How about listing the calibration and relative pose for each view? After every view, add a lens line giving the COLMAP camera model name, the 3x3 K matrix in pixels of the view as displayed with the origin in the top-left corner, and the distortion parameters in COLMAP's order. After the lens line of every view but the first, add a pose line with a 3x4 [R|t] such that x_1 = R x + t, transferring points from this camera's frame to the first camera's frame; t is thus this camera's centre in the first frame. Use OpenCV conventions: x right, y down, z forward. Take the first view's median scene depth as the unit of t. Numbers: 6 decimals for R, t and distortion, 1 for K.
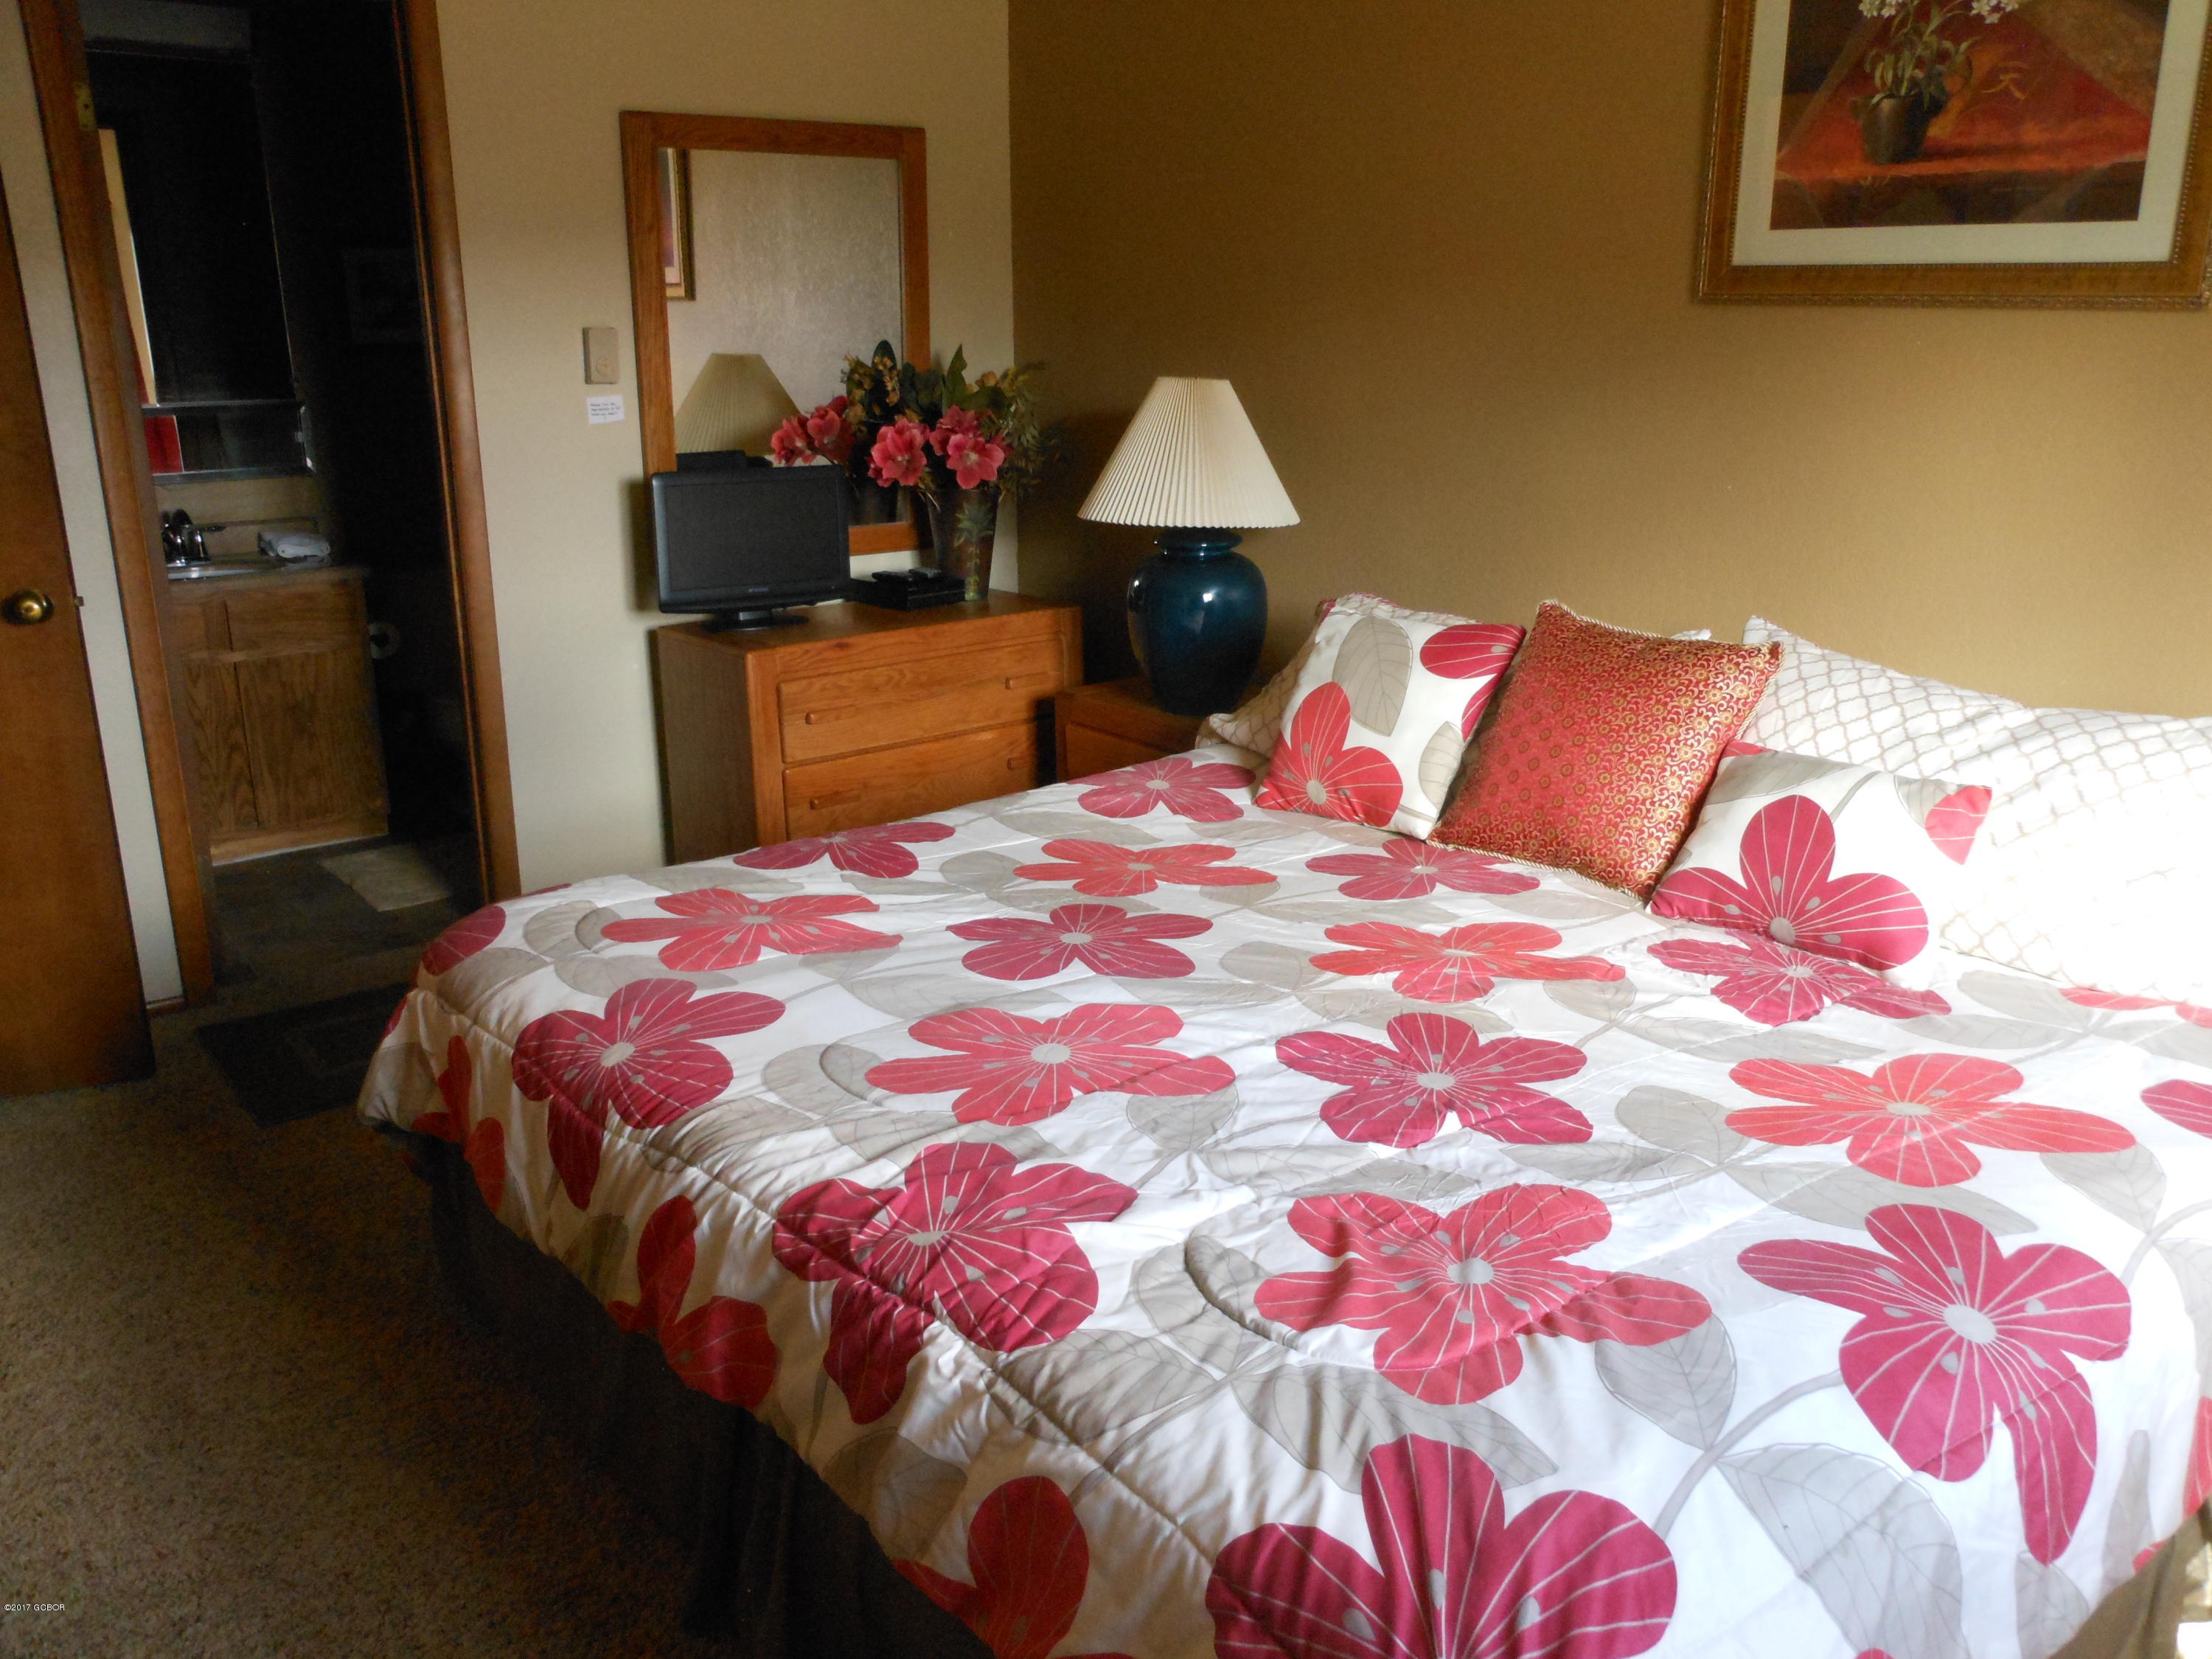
lens RADIAL K [[1783.5, 0, 1105.9], [0, 1783.5, 828.6], [0, 0, 1]] dist [-0.017545, -0.009845]
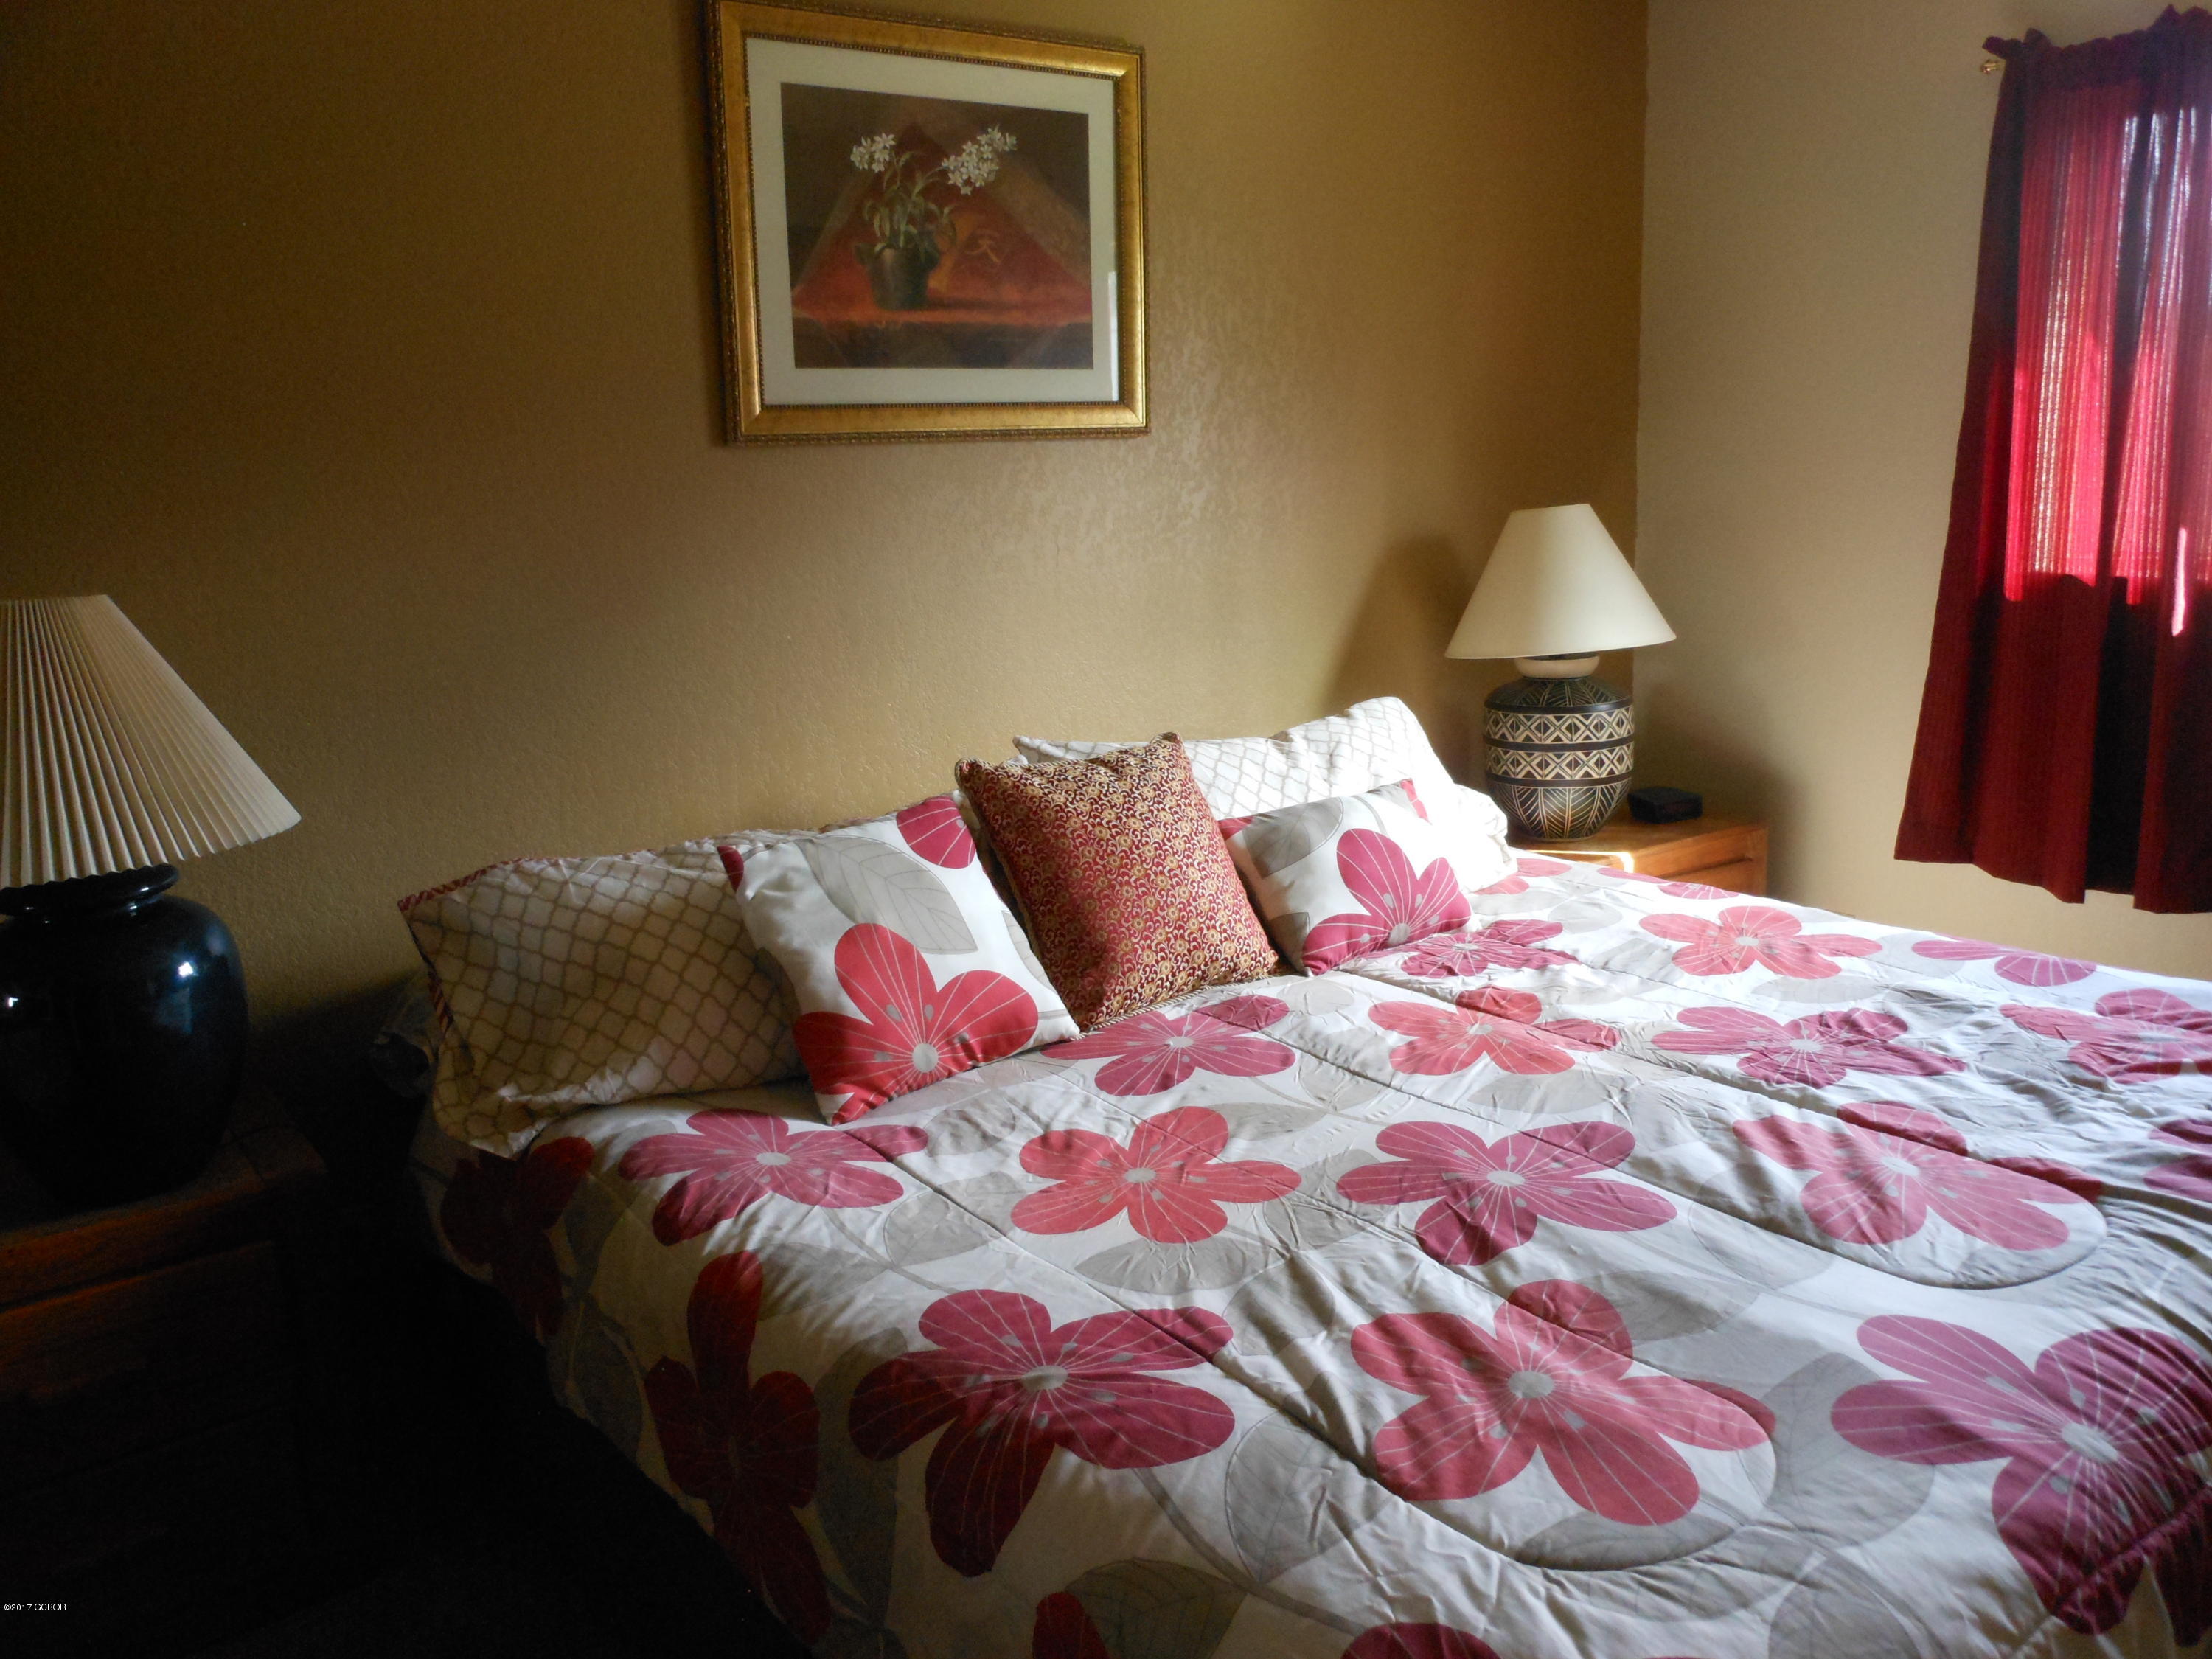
lens RADIAL K [[1783.5, 0, 1106.3], [0, 1783.5, 827.3], [0, 0, 1]] dist [-0.017545, -0.009845]
pose [[0.021661, -0.213918, 0.976612, -0.673671], [0.309302, 0.930351, 0.196924, -0.263826], [-0.950717, 0.297802, 0.086318, 0.899553]]
